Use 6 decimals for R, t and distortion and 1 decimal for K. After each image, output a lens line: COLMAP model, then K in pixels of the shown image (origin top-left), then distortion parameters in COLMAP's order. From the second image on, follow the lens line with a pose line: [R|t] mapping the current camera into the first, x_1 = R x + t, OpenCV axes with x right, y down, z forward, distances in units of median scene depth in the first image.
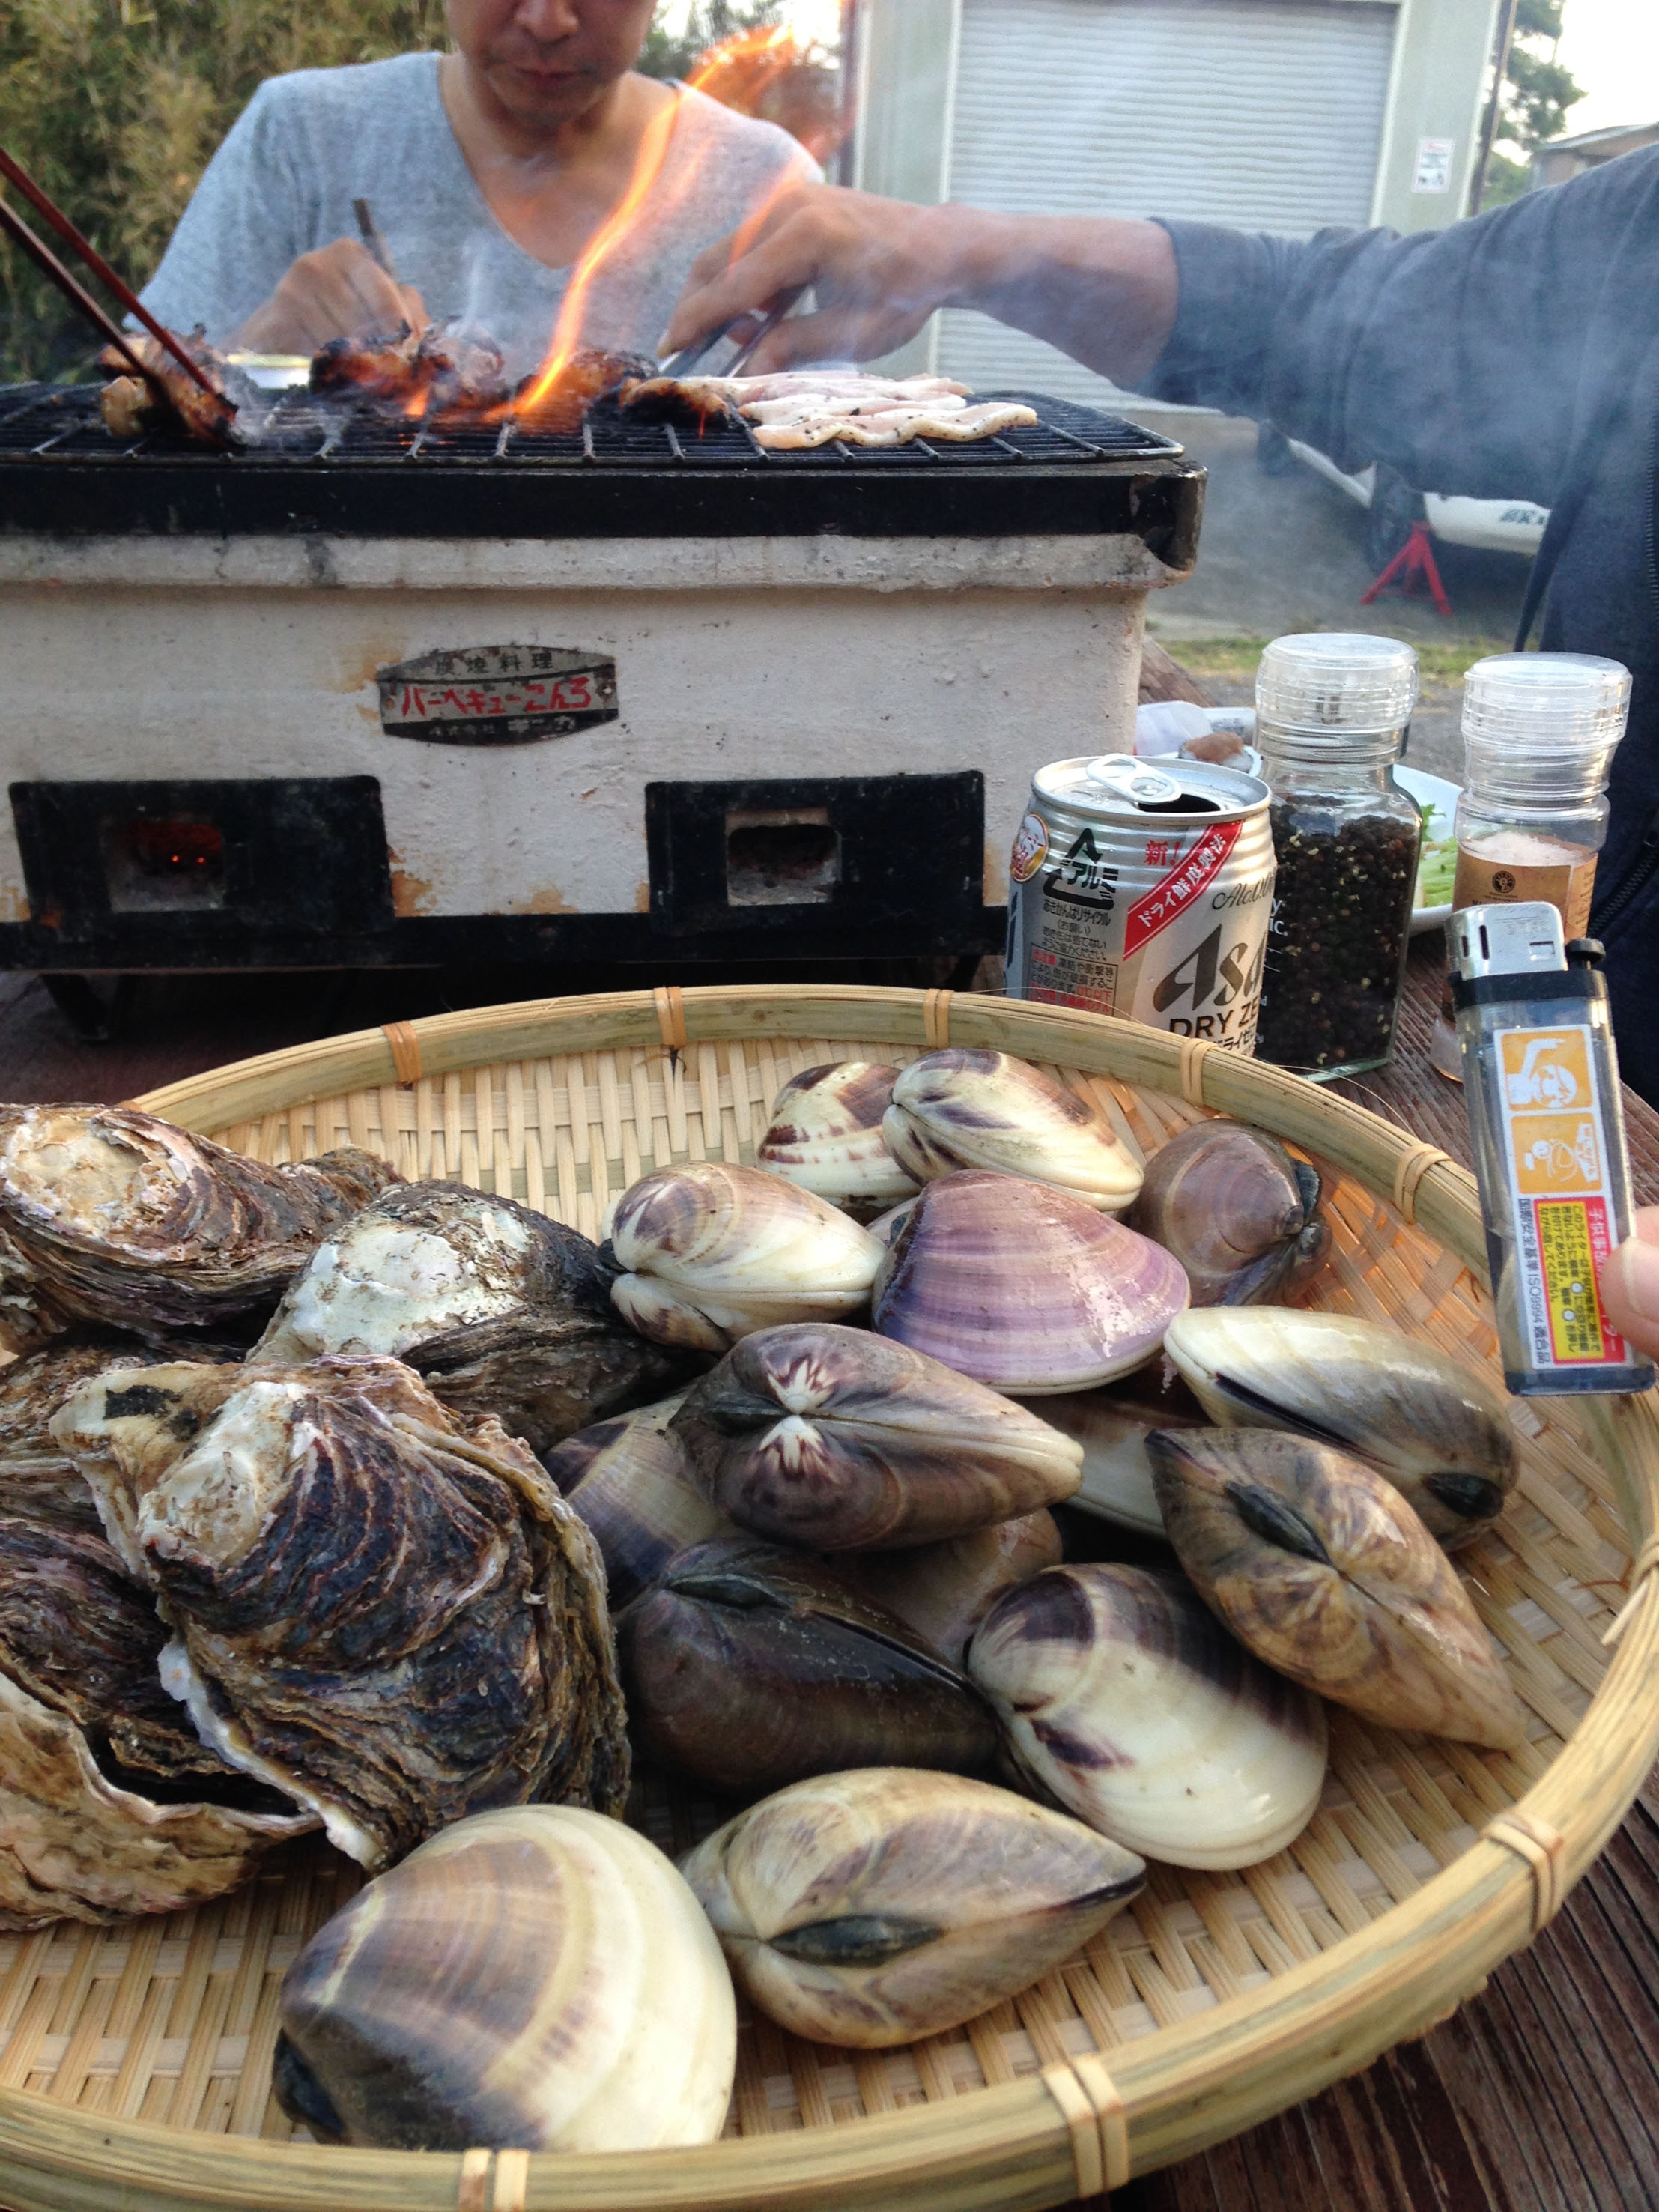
lens RADIAL K [[2020.0, 0, 830.2], [0, 2020.0, 1085.6], [0, 0, 1]] dist [0.086466, 0.000000]
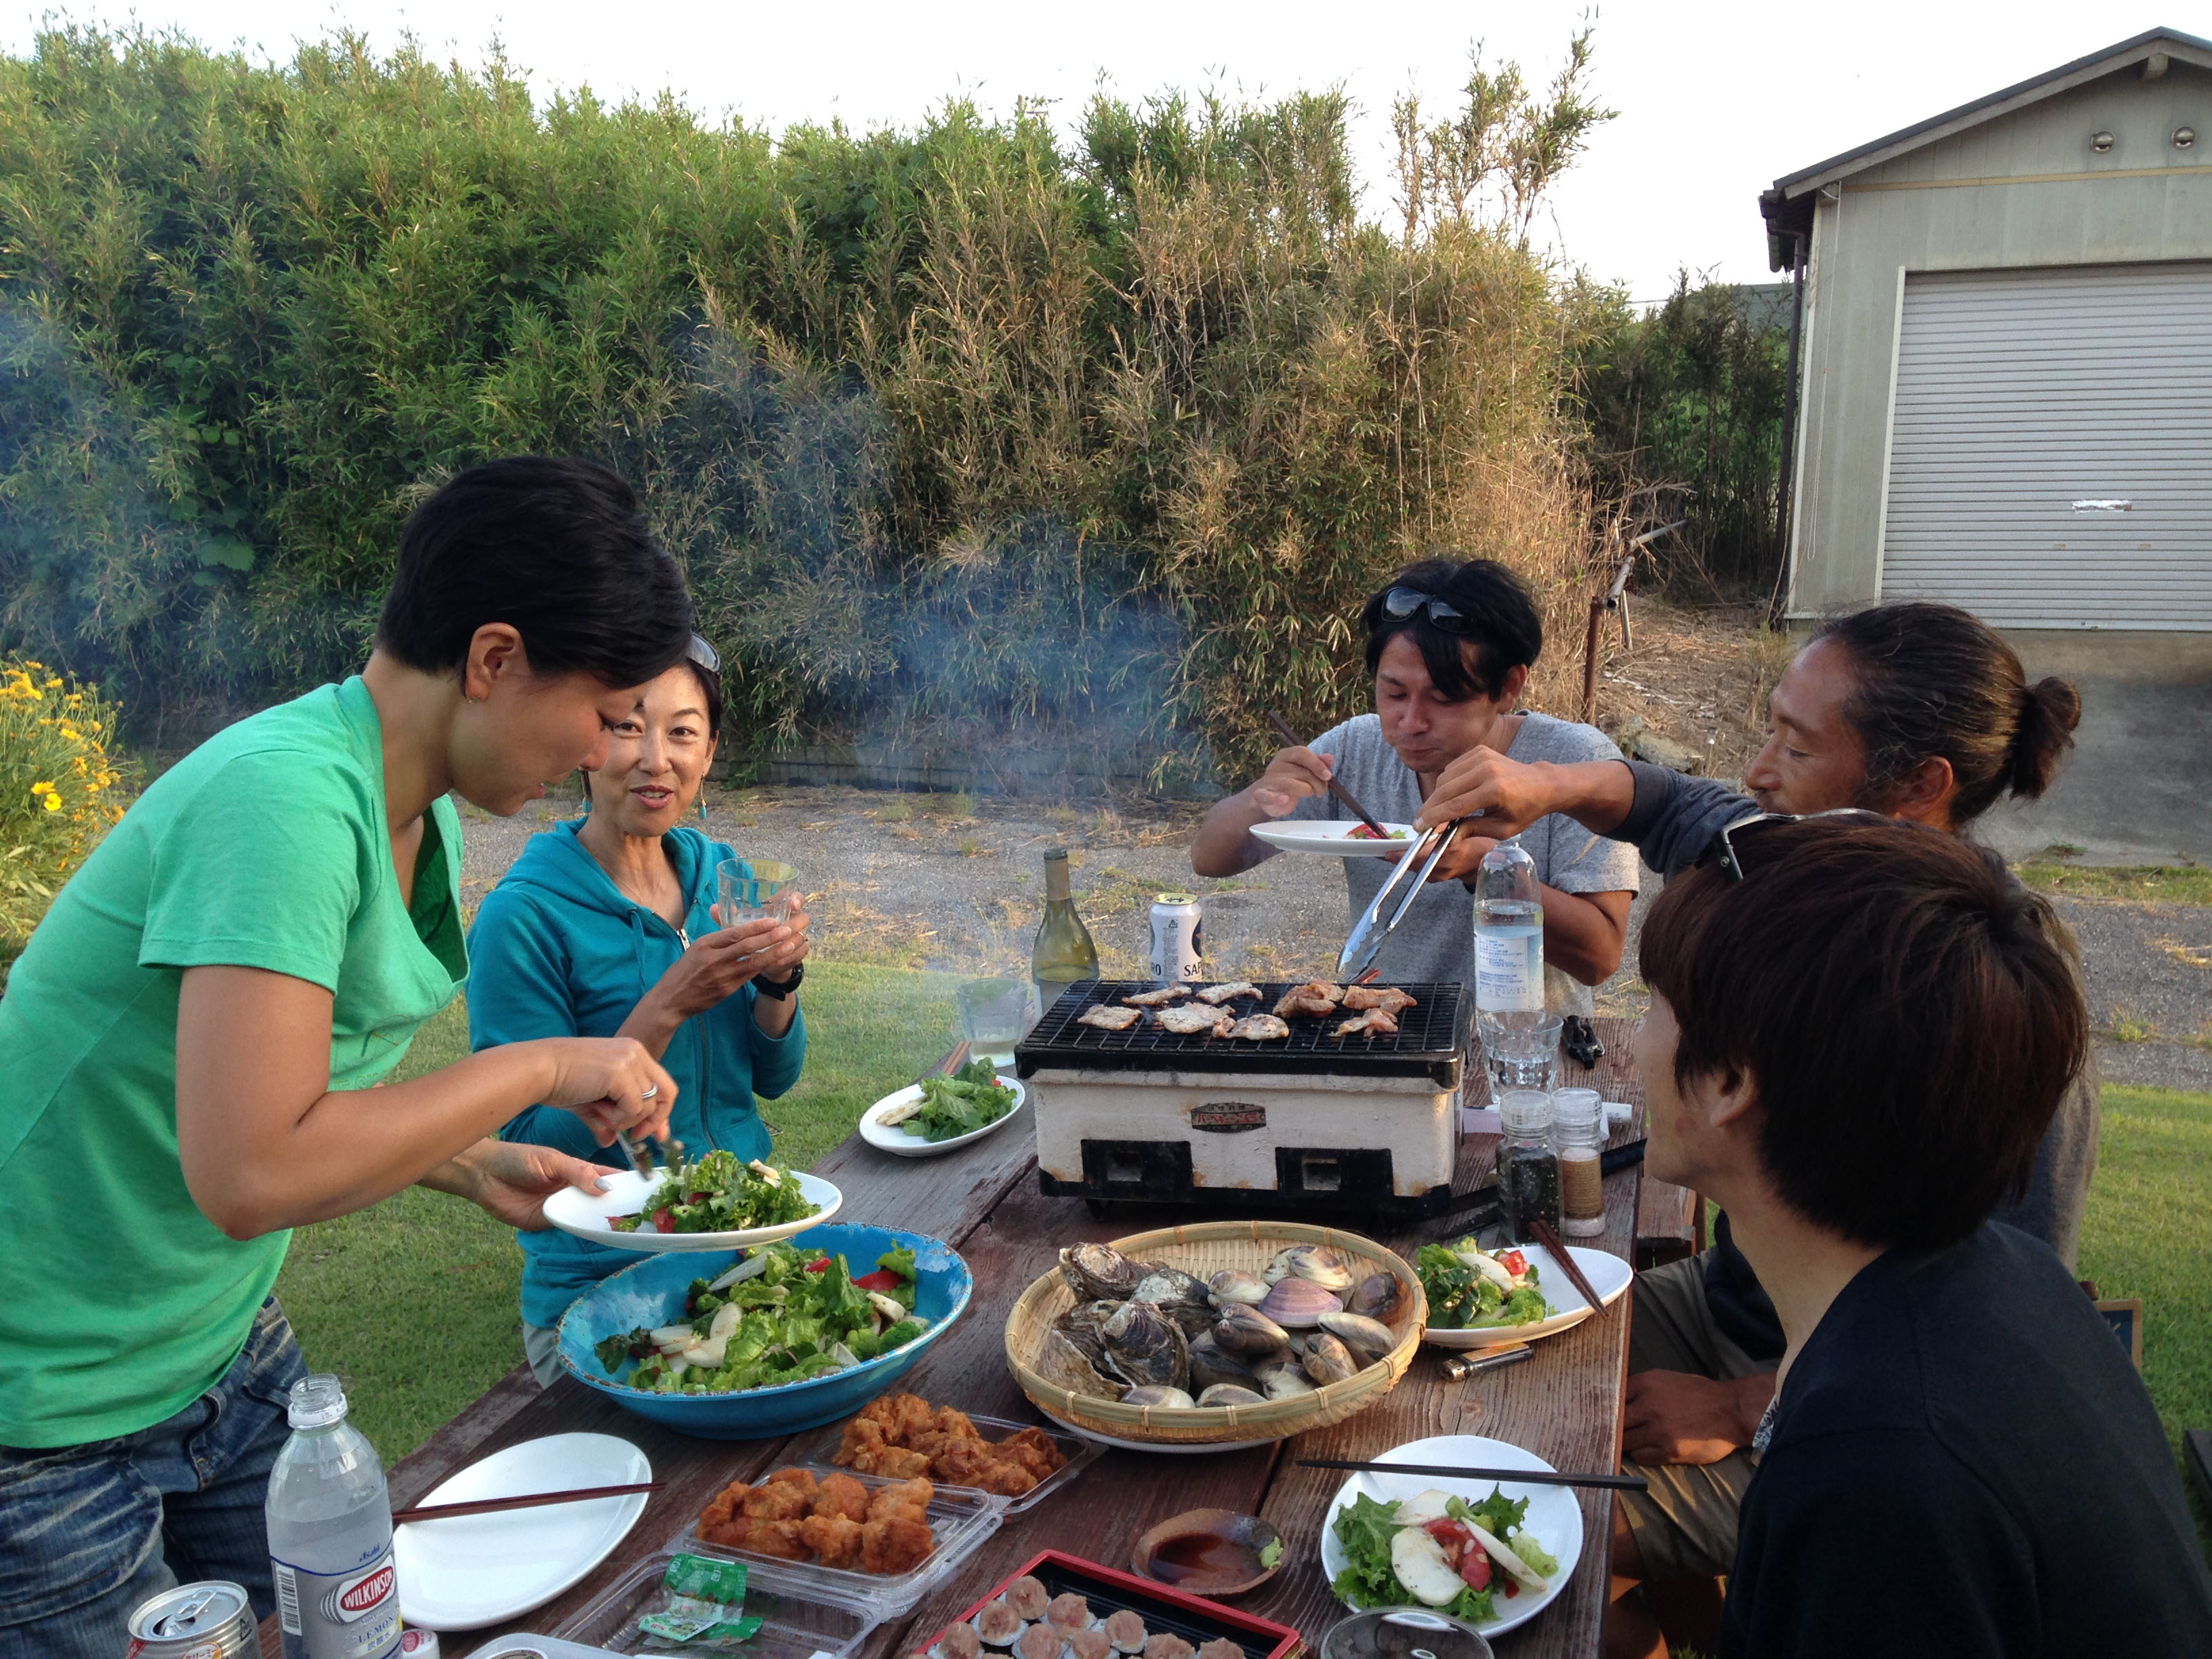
lens RADIAL K [[2020.1, 0, 1092.0], [0, 2020.1, 812.5], [0, 0, 1]] dist [0.086466, 0.000000]
pose [[0.939731, 0.003709, -0.341894, 0.697576], [-0.075162, 0.977722, -0.195983, -0.026085], [0.333551, 0.209869, 0.919075, -2.011031]]
